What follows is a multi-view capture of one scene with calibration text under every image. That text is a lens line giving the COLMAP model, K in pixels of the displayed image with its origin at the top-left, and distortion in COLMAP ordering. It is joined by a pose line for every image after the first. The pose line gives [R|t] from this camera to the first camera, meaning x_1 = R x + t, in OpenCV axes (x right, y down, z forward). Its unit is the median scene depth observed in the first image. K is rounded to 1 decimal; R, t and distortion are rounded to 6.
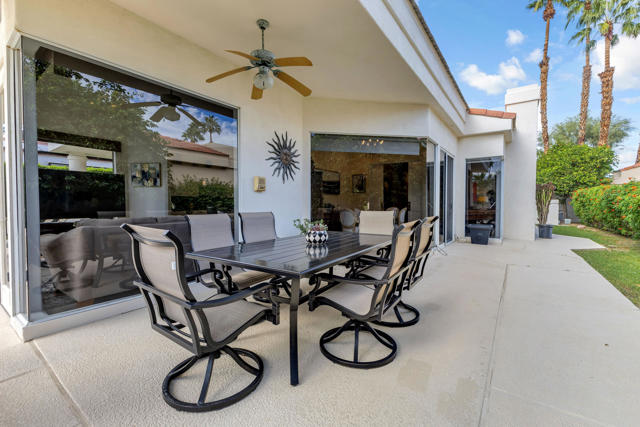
lens RADIAL K [[275.1, 0, 321.3], [0, 275.1, 211.8], [0, 0, 1]] dist [0.015239, -0.005974]
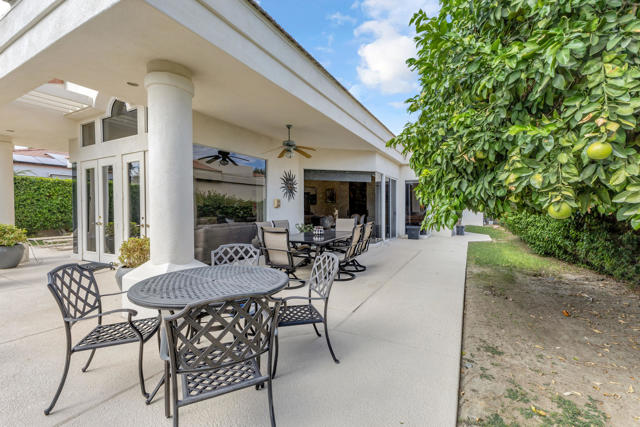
lens RADIAL K [[275.1, 0, 321.3], [0, 275.1, 211.8], [0, 0, 1]] dist [0.015239, -0.005974]
pose [[0.992484, -0.004239, 0.122299, -0.121736], [0.005719, 0.999915, -0.011752, -0.019498], [-0.122239, 0.012363, 0.992424, -0.534804]]
